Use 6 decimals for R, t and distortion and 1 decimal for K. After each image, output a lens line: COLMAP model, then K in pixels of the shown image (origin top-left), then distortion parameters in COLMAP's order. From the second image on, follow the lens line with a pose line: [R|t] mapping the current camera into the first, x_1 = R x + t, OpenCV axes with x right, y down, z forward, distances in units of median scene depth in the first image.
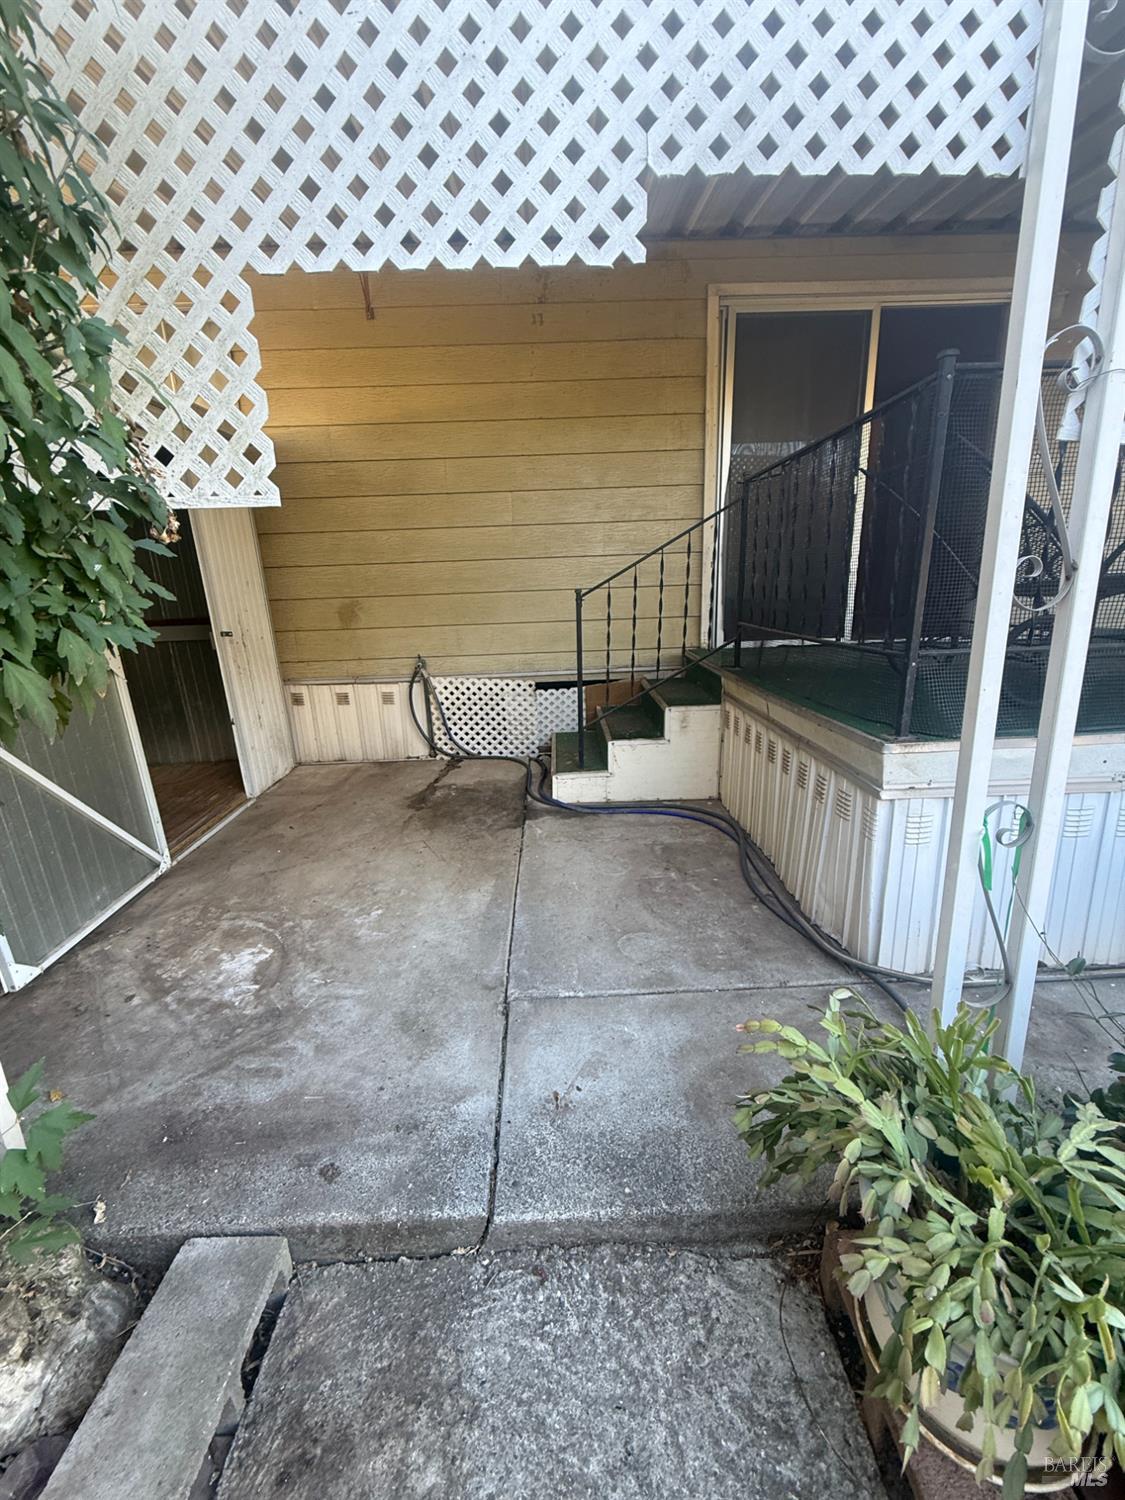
lens RADIAL K [[595.6, 0, 563.3], [0, 595.6, 743.7], [0, 0, 1]] dist [0.001400, -0.000139]
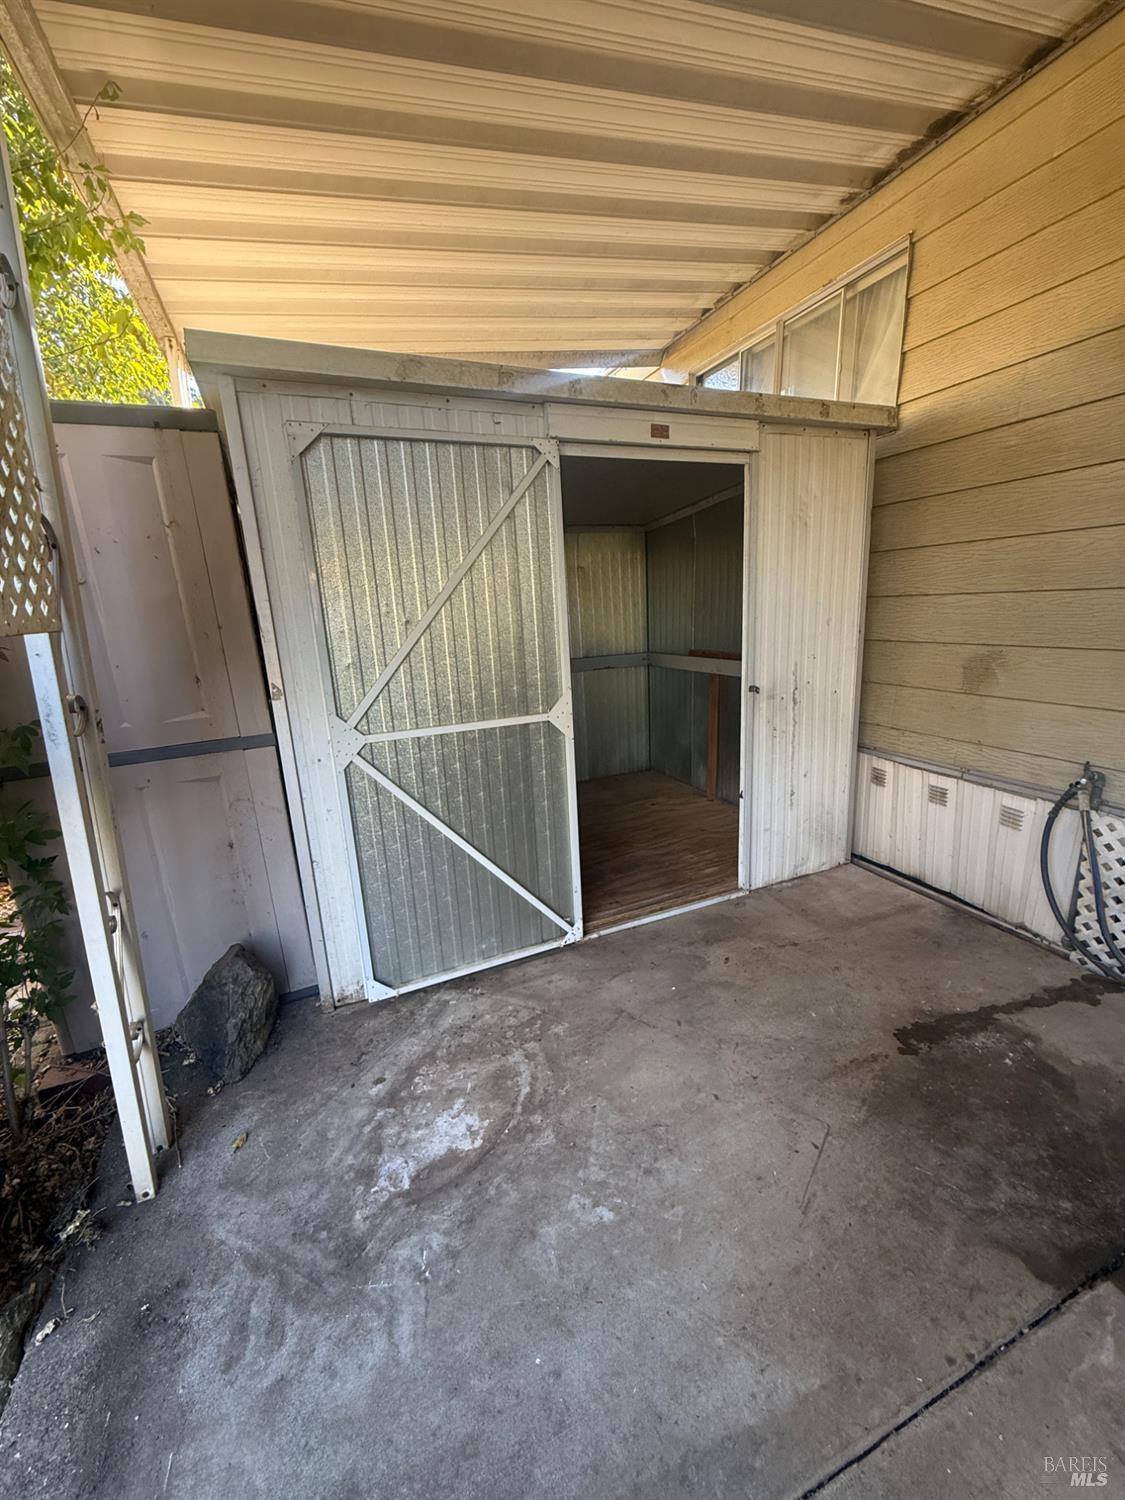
lens RADIAL K [[595.6, 0, 565.4], [0, 595.6, 747.6], [0, 0, 1]] dist [0.001400, -0.000139]
pose [[0.366760, 0.236041, -0.899873, 0.067336], [-0.221259, 0.961654, 0.162069, -0.168524], [0.903621, 0.139665, 0.404922, 0.427131]]
